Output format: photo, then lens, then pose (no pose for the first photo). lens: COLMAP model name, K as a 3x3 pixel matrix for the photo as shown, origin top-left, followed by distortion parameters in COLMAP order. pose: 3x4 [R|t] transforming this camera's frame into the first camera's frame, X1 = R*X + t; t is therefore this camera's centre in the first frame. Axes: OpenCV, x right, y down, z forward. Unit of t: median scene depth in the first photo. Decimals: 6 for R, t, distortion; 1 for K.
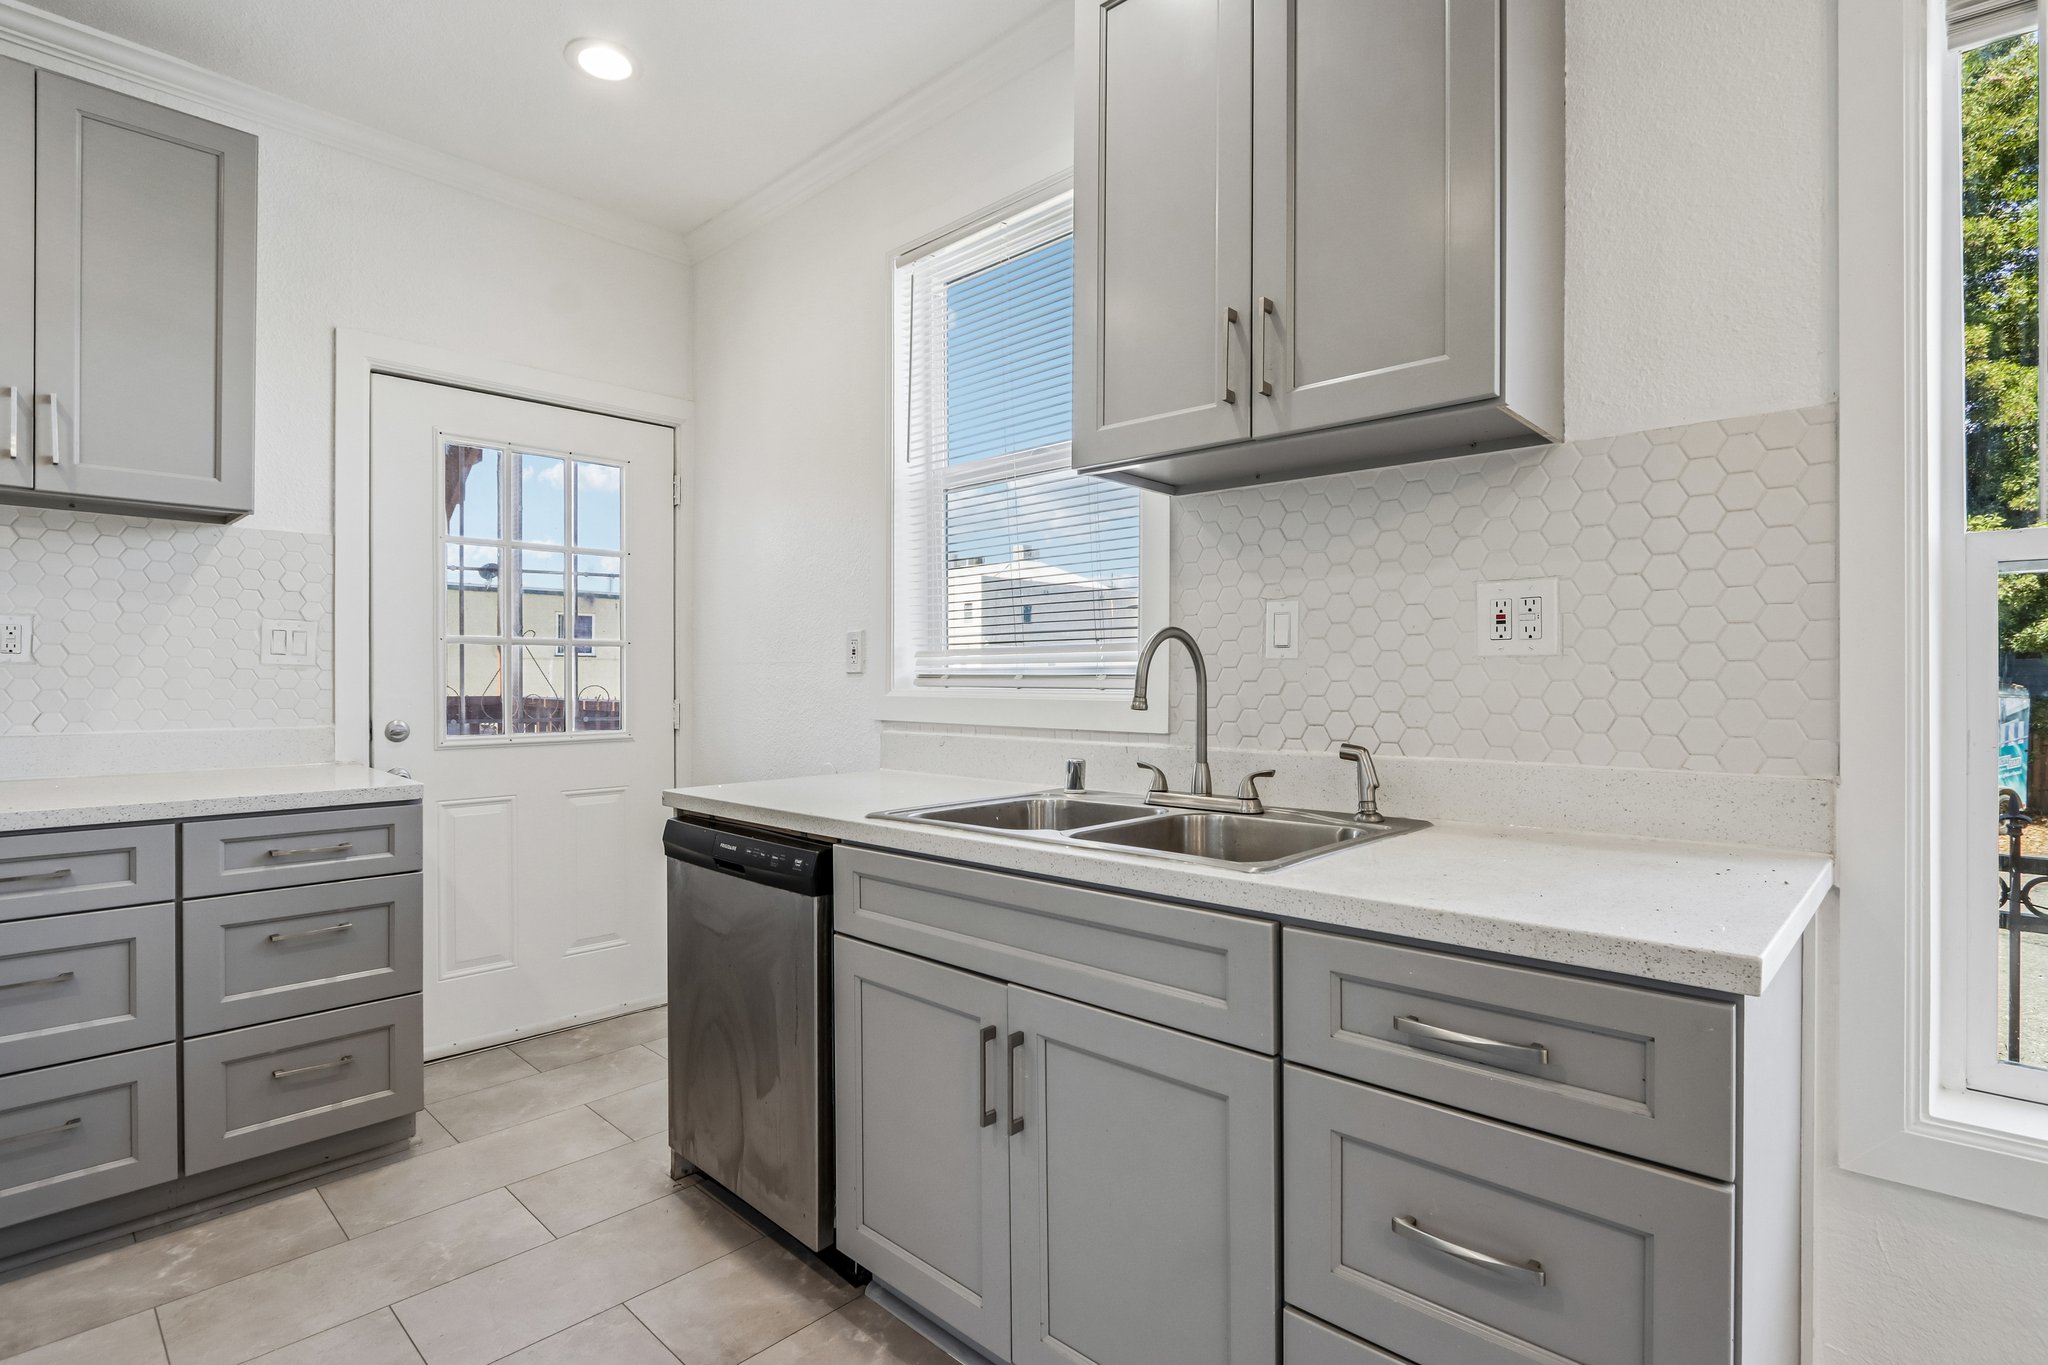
lens RADIAL K [[1007.0, 0, 1024.0], [0, 1007.0, 682.5], [0, 0, 1]] dist [-0.017572, -0.000240]
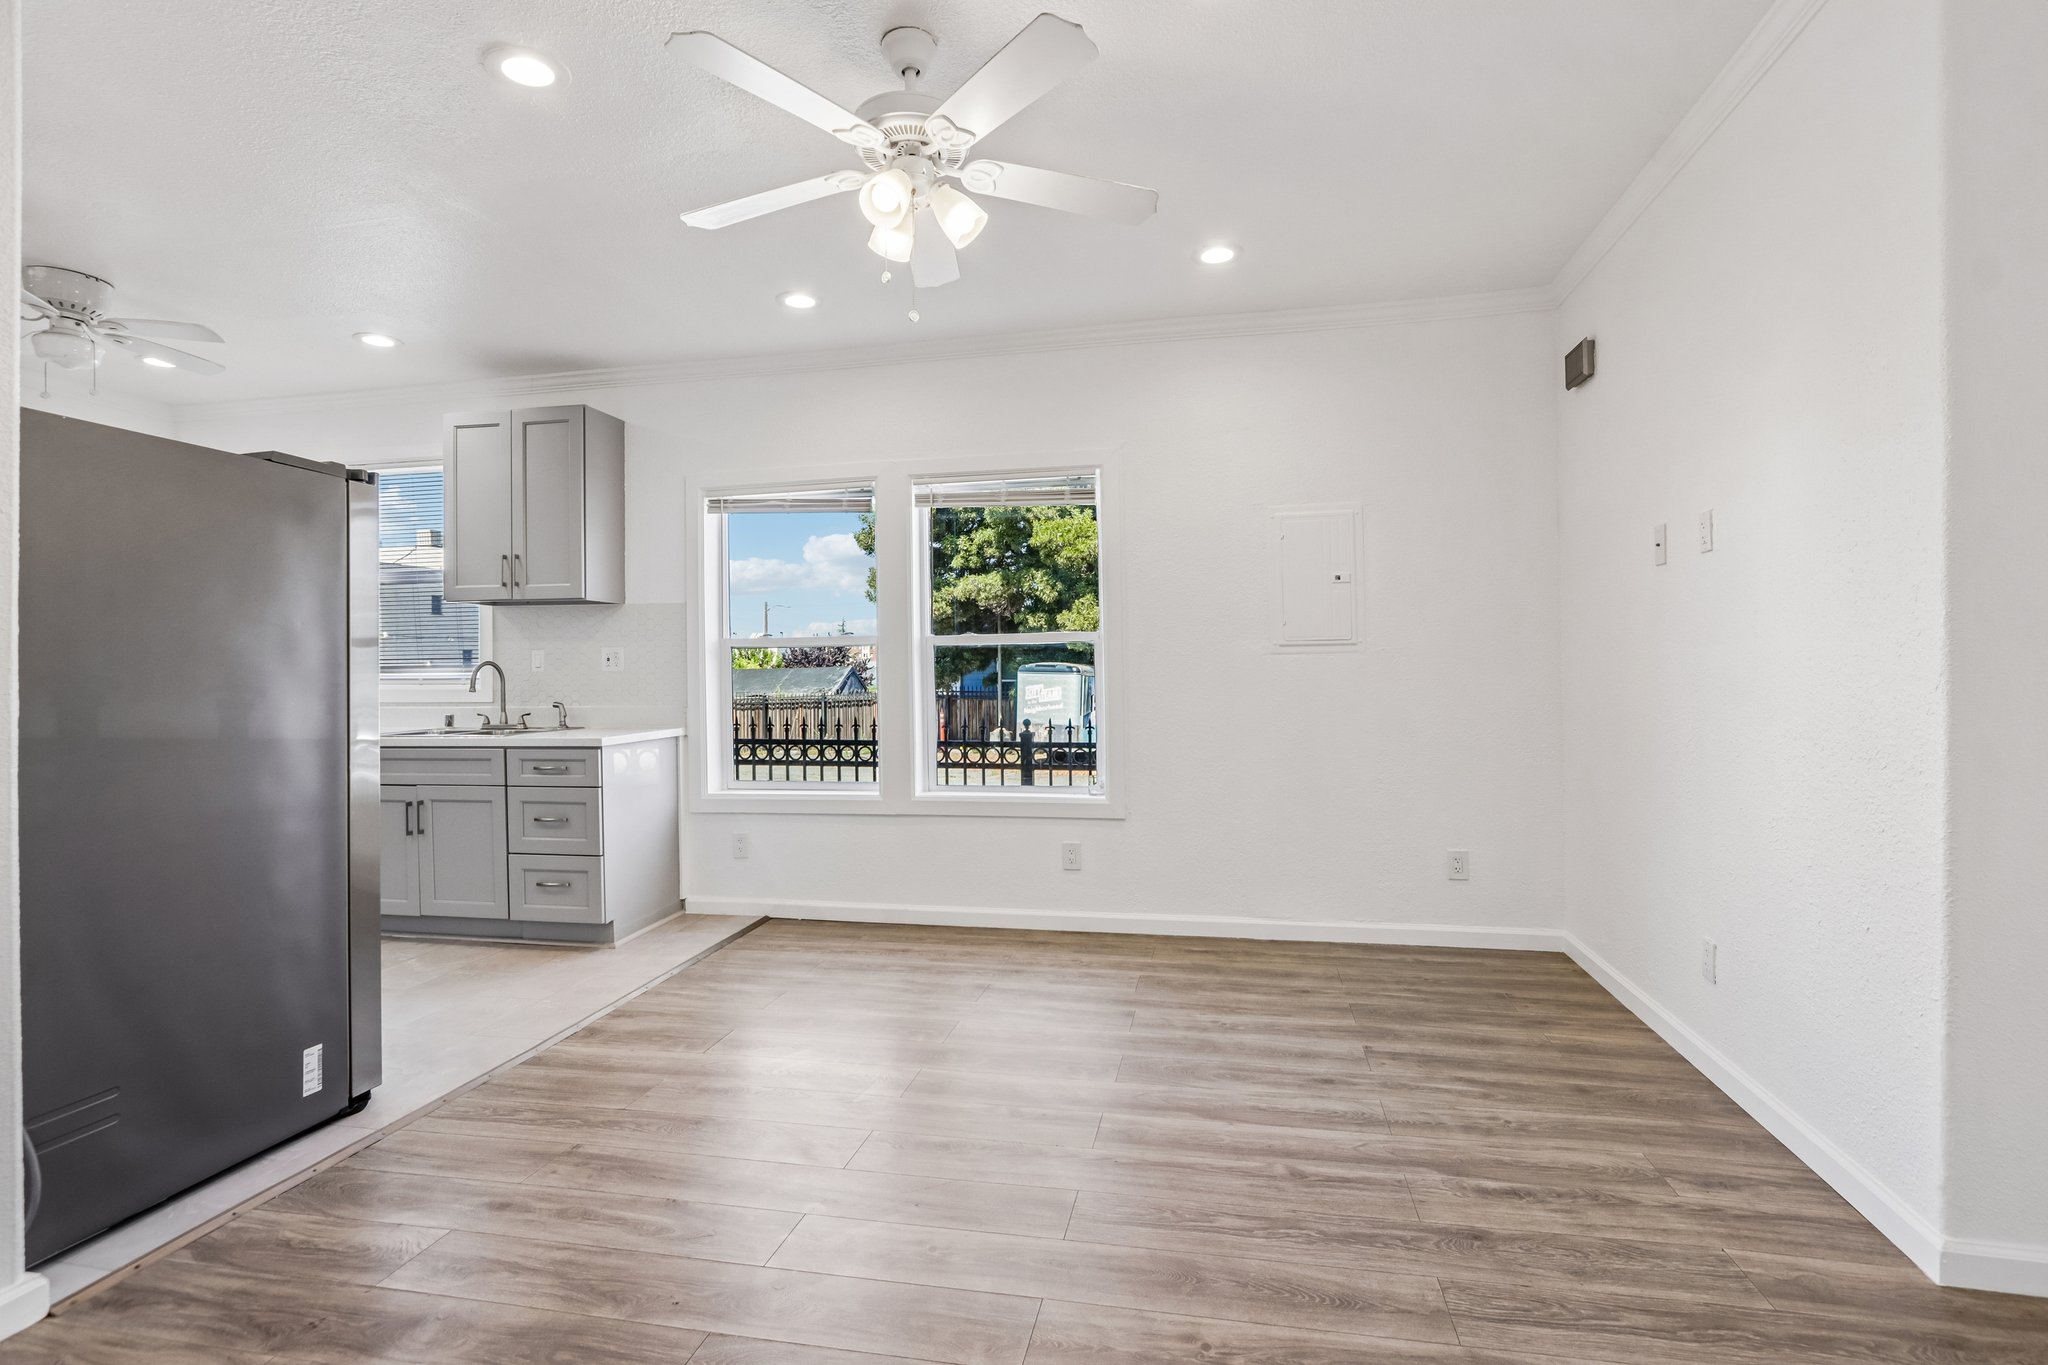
lens RADIAL K [[947.7, 0, 1020.8], [0, 947.7, 671.1], [0, 0, 1]] dist [-0.003816, -0.000937]
pose [[0.850766, -0.008961, 0.525469, 0.034415], [0.012223, 0.999922, -0.002738, -0.004529], [-0.525403, 0.008752, 0.850808, -2.160617]]
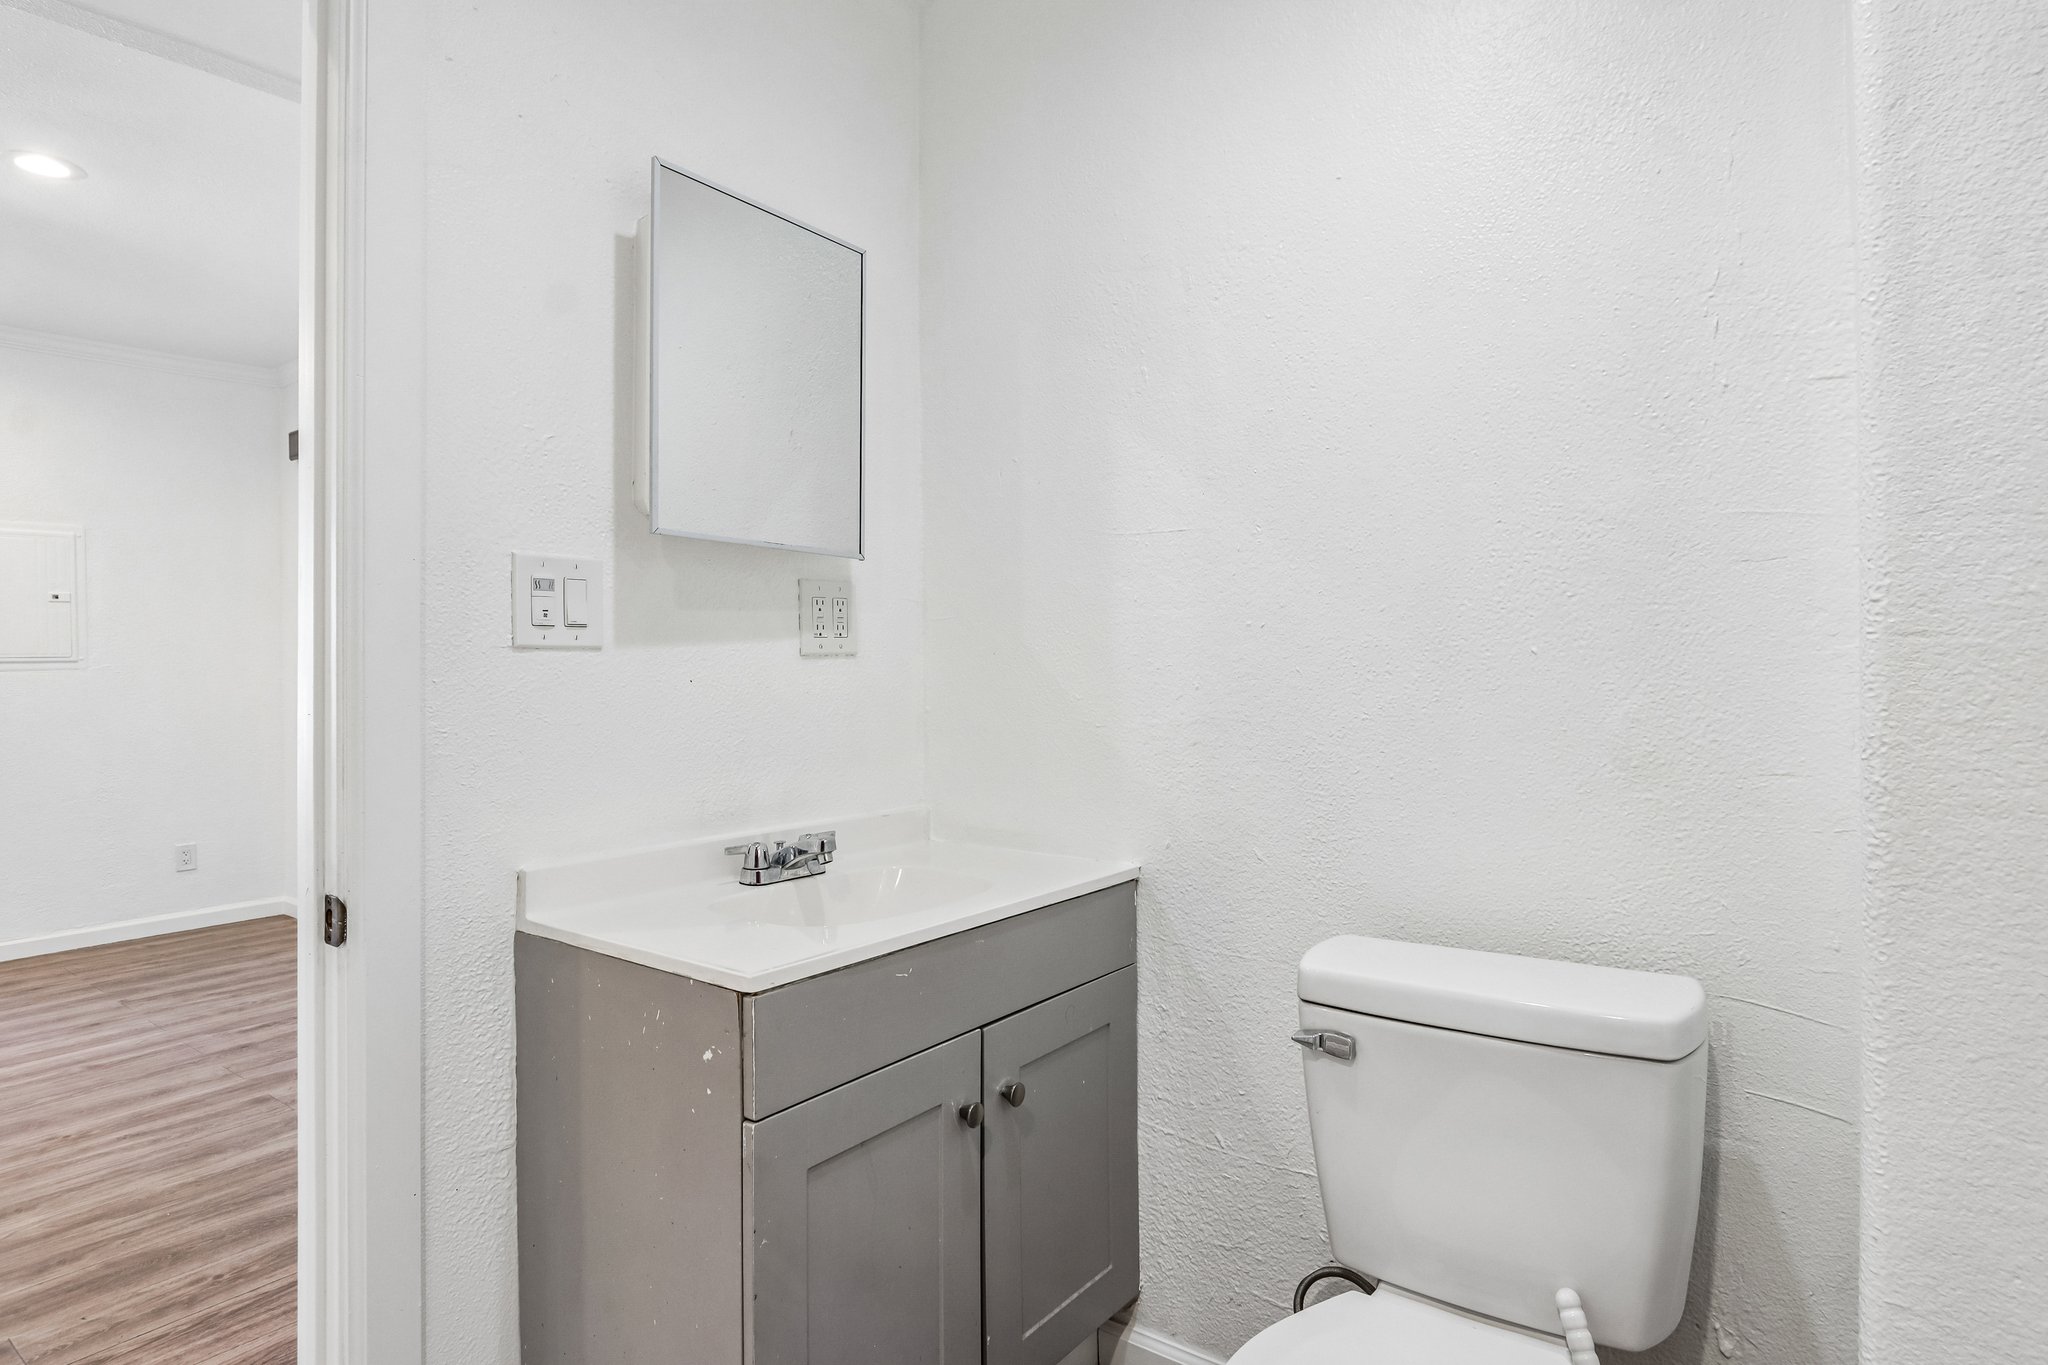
lens RADIAL K [[1115.7, 0, 1024.1], [0, 1115.7, 658.8], [0, 0, 1]] dist [0.001321, 0.001053]
pose [[-0.109830, 0.002964, 0.993946, -1.254970], [0.014051, 0.999900, -0.001430, -0.038529], [-0.993851, 0.013809, -0.109861, -2.760285]]
